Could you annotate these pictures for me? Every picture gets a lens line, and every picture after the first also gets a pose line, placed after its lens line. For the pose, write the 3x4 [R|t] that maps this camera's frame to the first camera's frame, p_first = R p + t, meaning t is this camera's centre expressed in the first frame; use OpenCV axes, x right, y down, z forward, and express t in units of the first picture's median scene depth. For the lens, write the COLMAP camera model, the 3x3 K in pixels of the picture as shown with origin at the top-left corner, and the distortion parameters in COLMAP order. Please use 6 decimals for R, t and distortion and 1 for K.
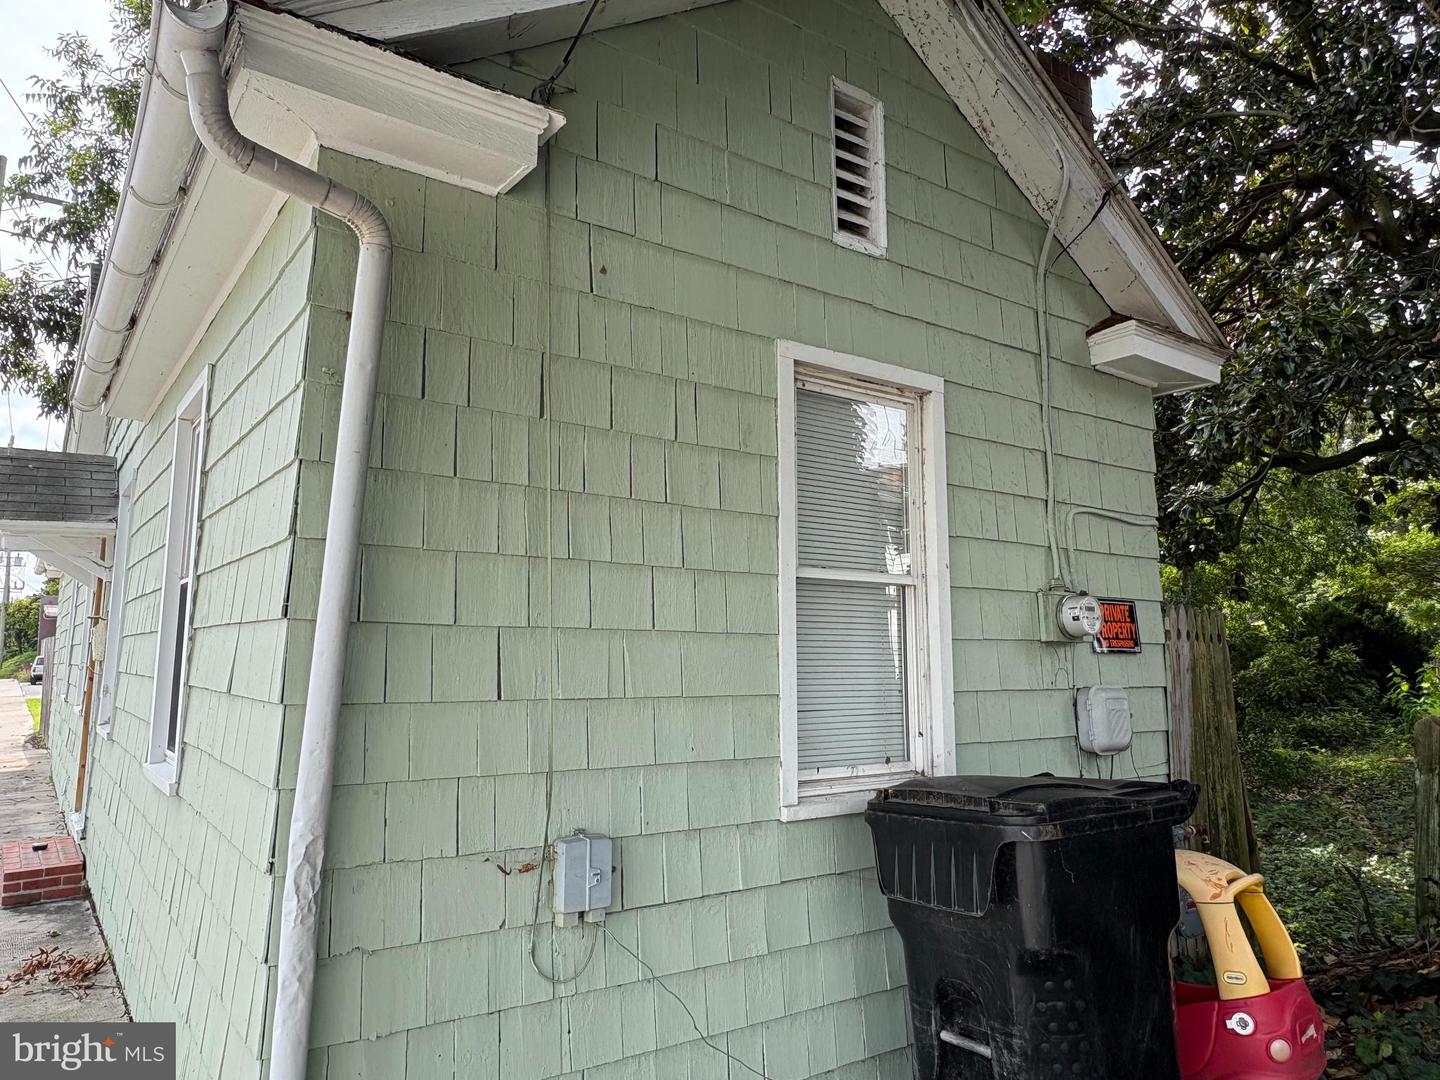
lens RADIAL K [[977.0, 0, 720.0], [0, 977.0, 540.0], [0, 0, 1]] dist [0.007638, 0.003097]
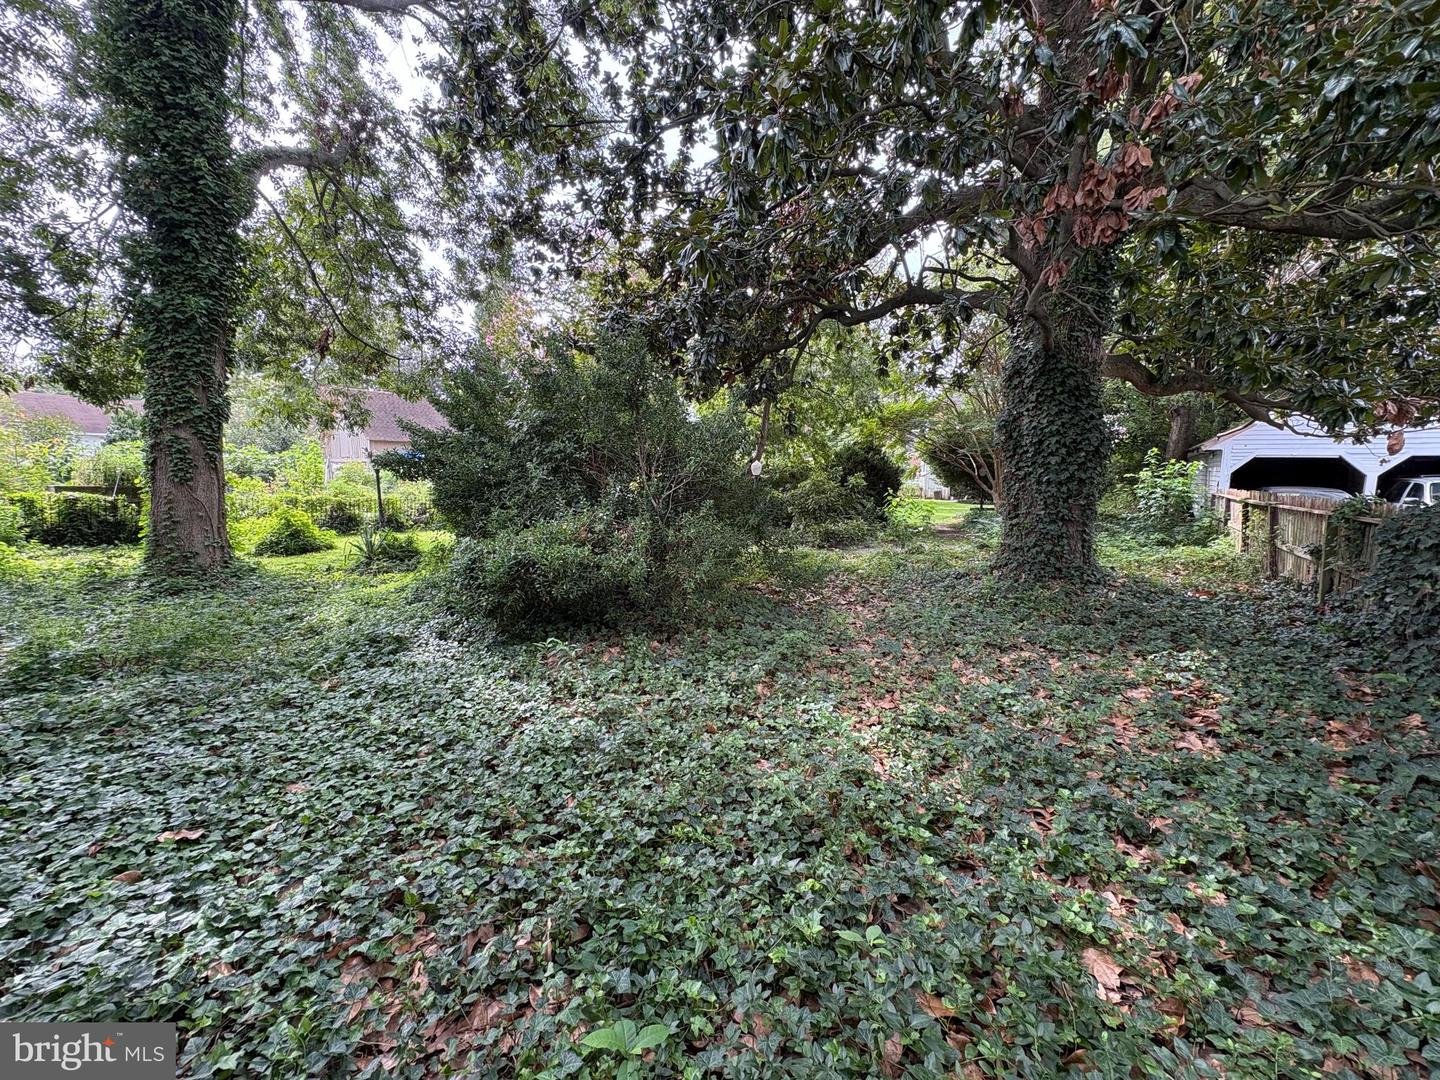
lens RADIAL K [[573.8, 0, 720.0], [0, 573.8, 540.0], [0, 0, 1]] dist [0.000724, 0.000140]
pose [[0.943612, -0.023093, 0.330247, 0.166338], [-0.050865, 0.975605, 0.213557, 0.033729], [-0.327123, -0.218313, 0.919418, 0.271304]]
